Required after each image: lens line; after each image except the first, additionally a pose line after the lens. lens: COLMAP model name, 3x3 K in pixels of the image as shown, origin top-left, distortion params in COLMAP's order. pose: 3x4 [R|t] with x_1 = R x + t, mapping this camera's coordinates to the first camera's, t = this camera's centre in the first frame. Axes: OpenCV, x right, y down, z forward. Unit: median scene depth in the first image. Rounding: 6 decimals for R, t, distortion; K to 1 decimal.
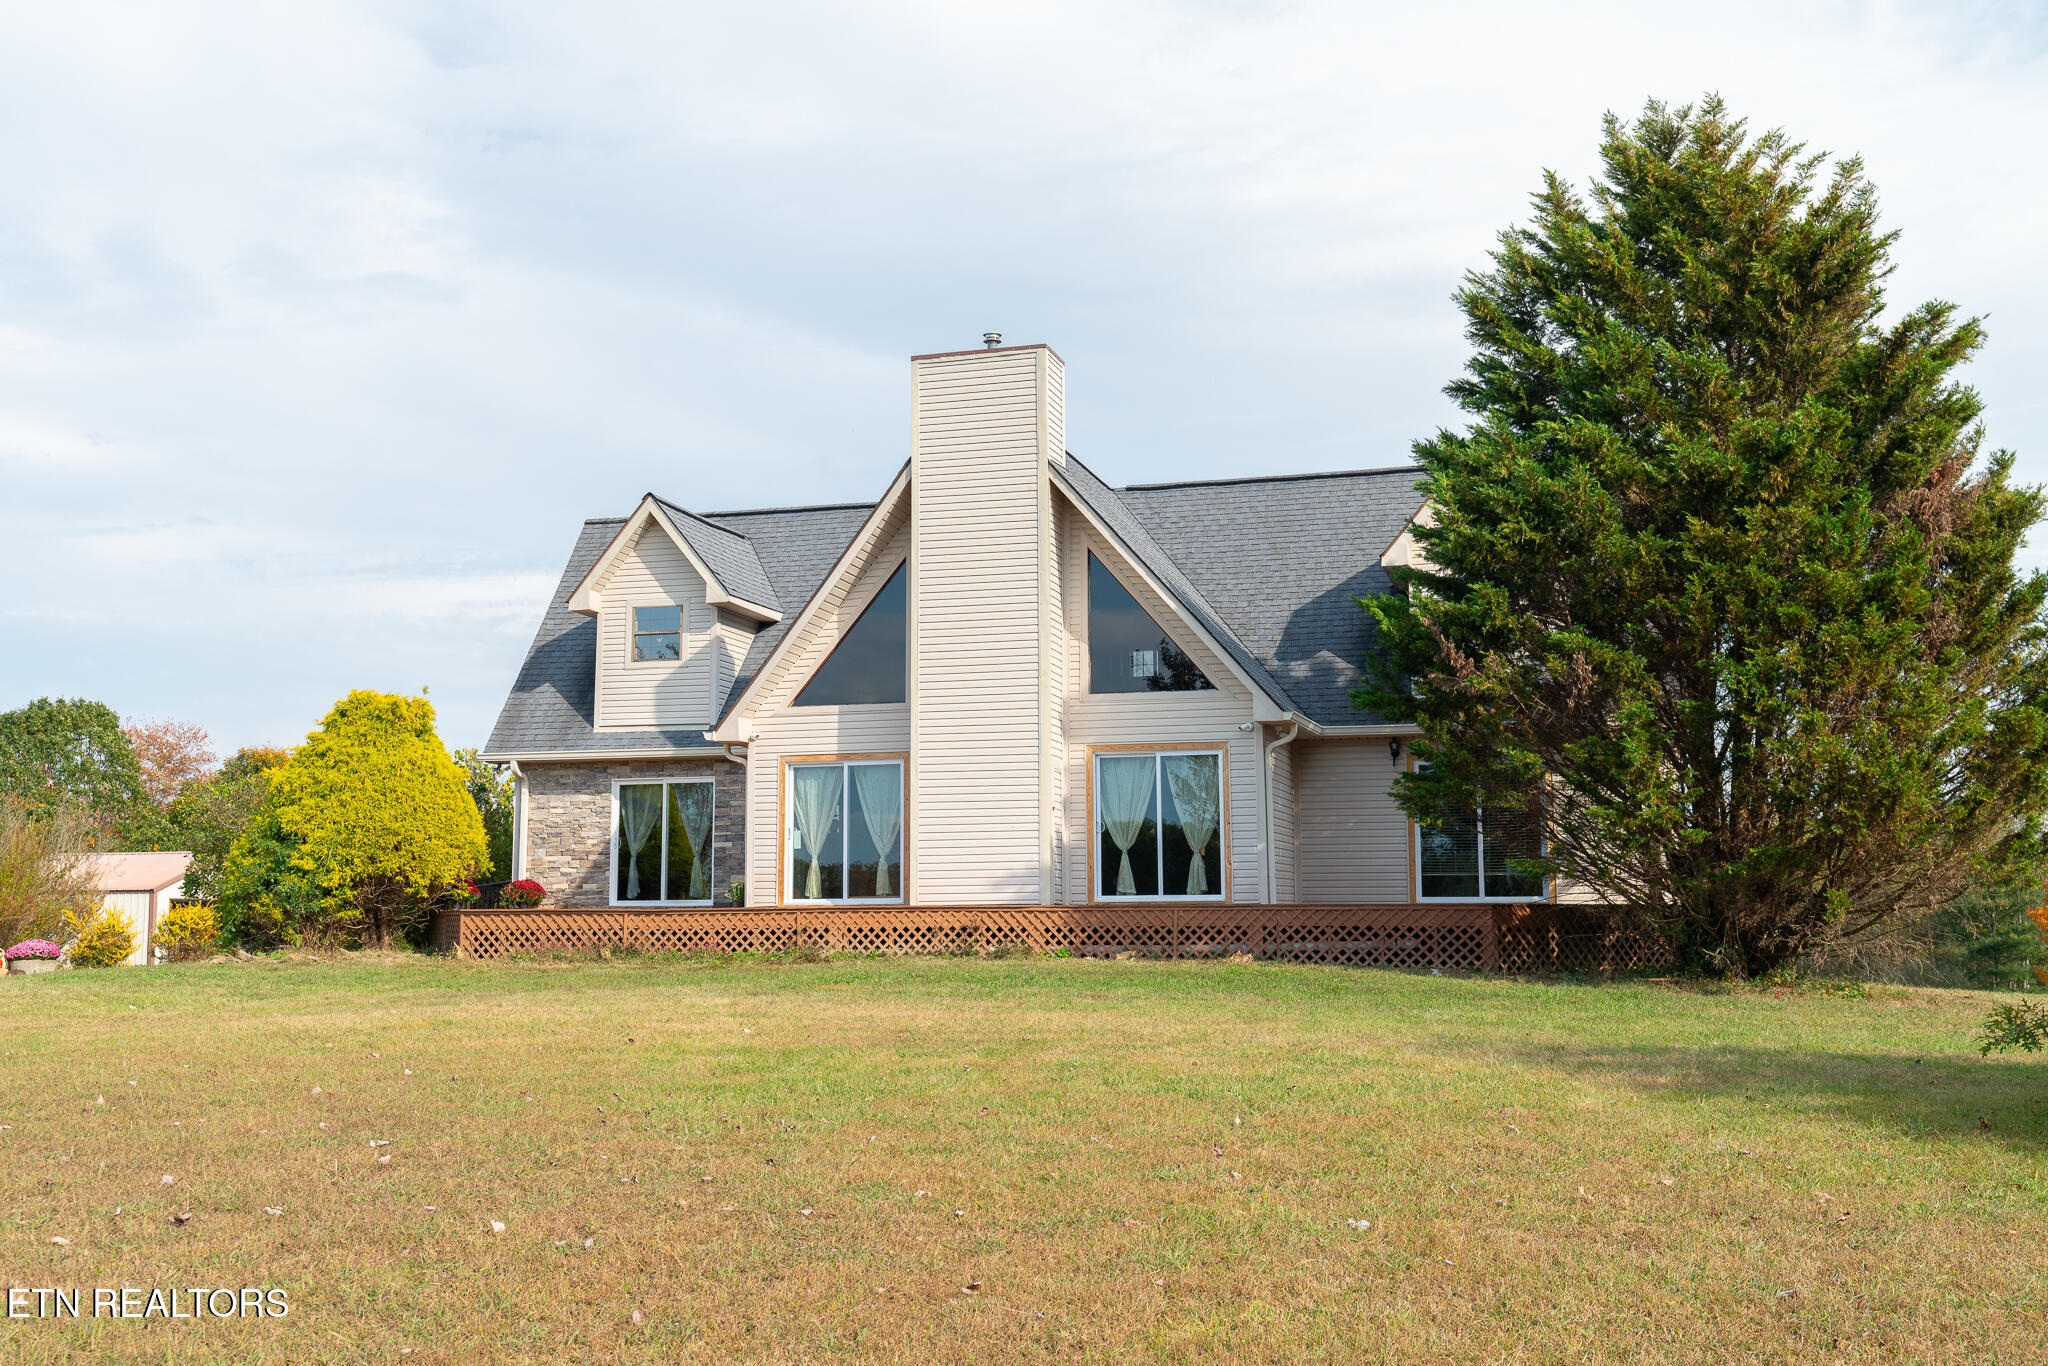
lens RADIAL K [[2063.6, 0, 1024.0], [0, 2063.6, 683.0], [0, 0, 1]] dist [-0.001326, 0.008519]
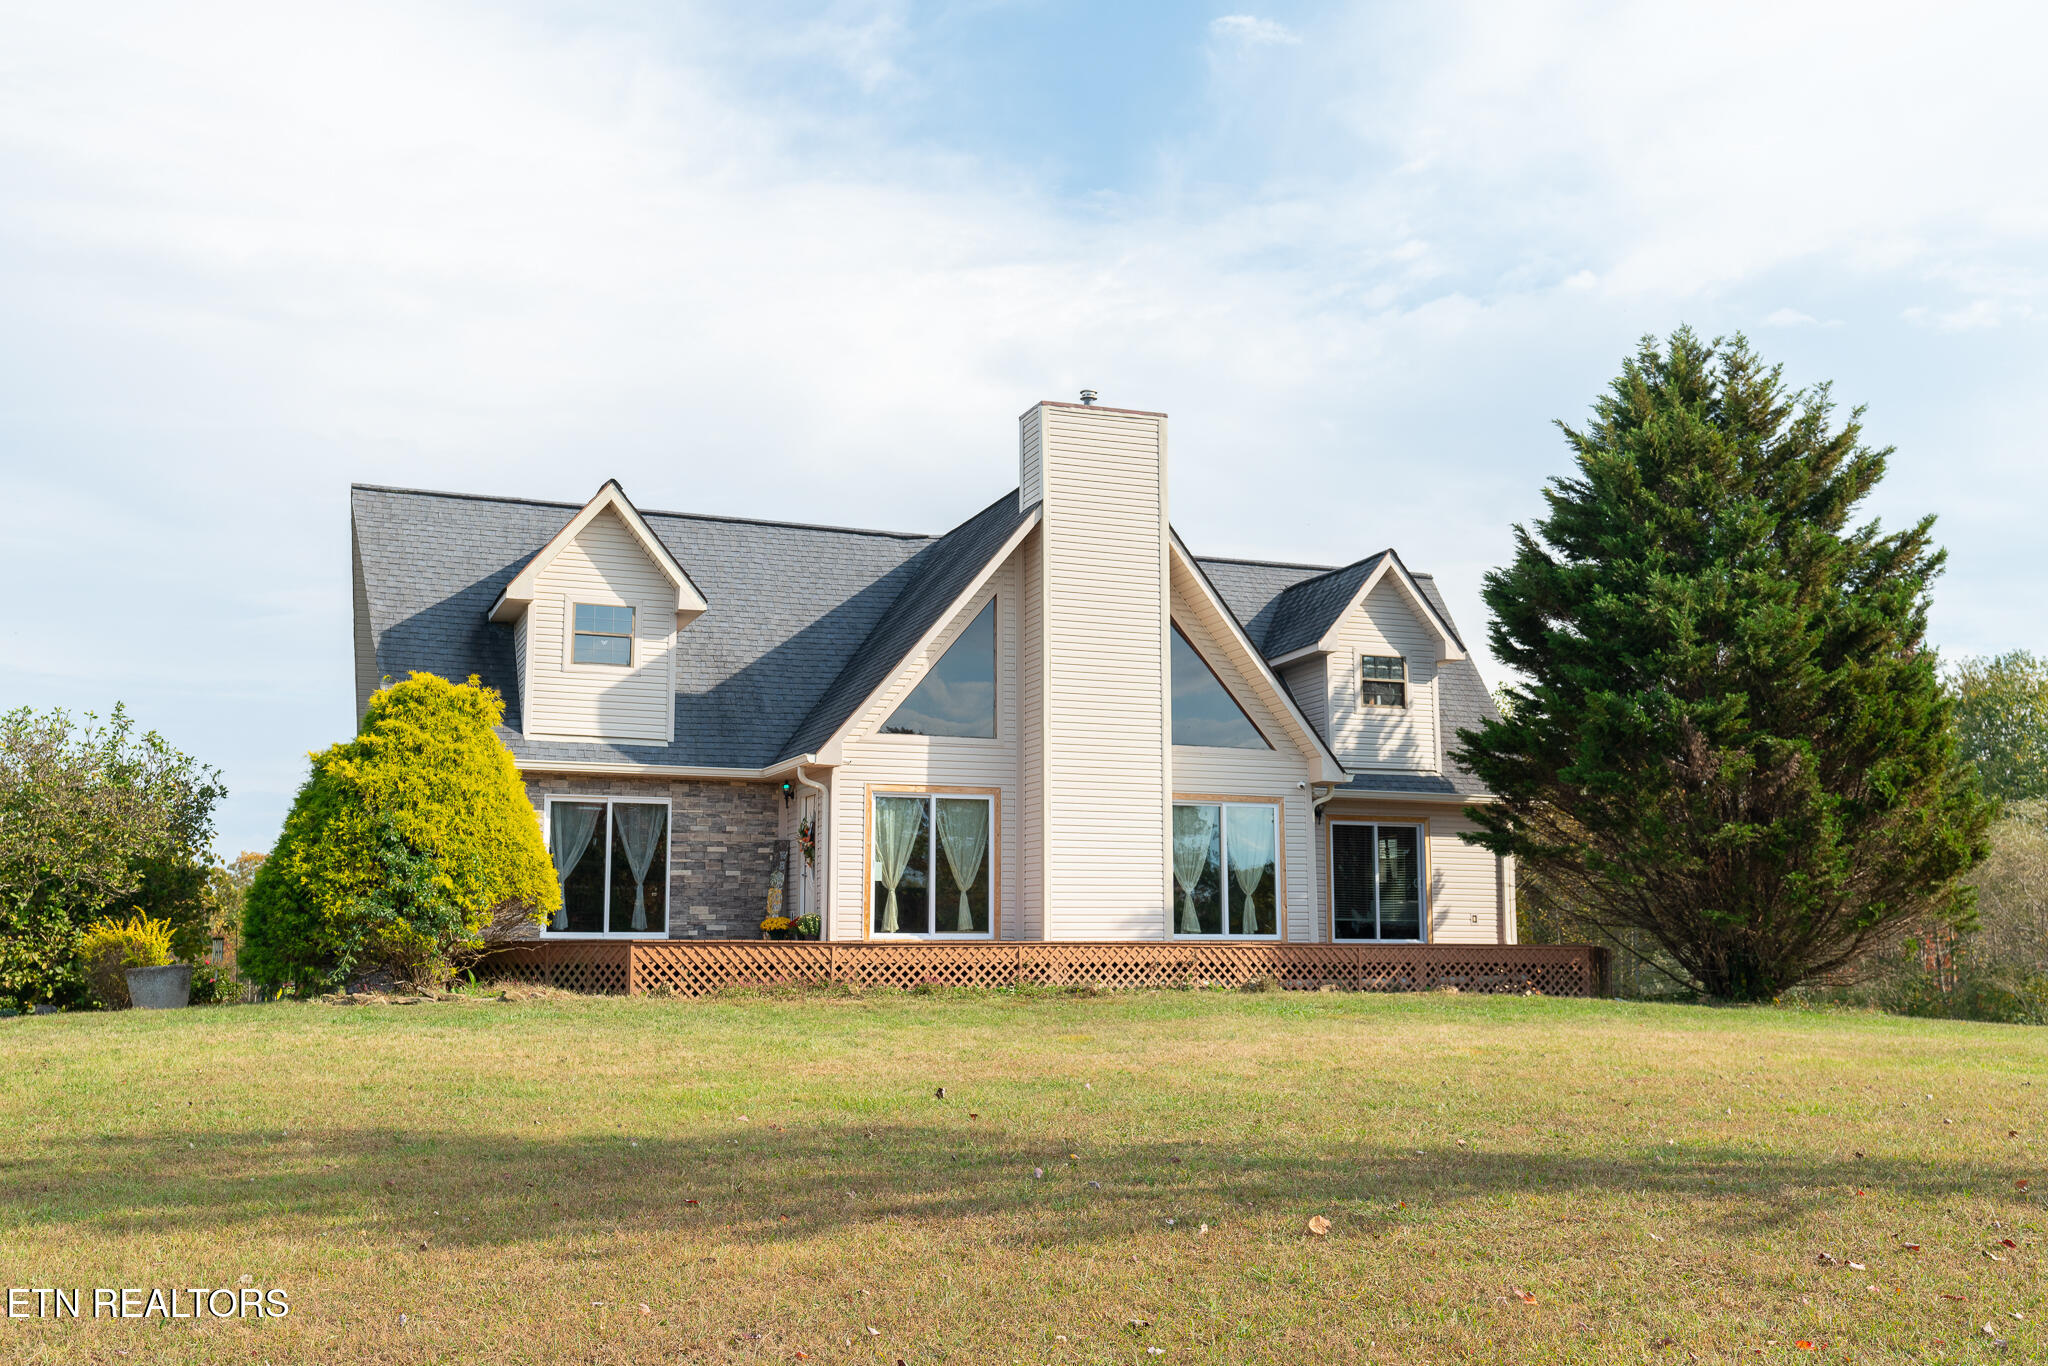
lens RADIAL K [[2063.6, 0, 1024.0], [0, 2063.6, 683.0], [0, 0, 1]] dist [-0.001326, 0.008519]
pose [[0.778598, 0.088786, 0.621211, -0.716778], [-0.075991, 0.995995, -0.047109, 0.030581], [-0.622905, -0.010528, 0.782226, 0.218675]]
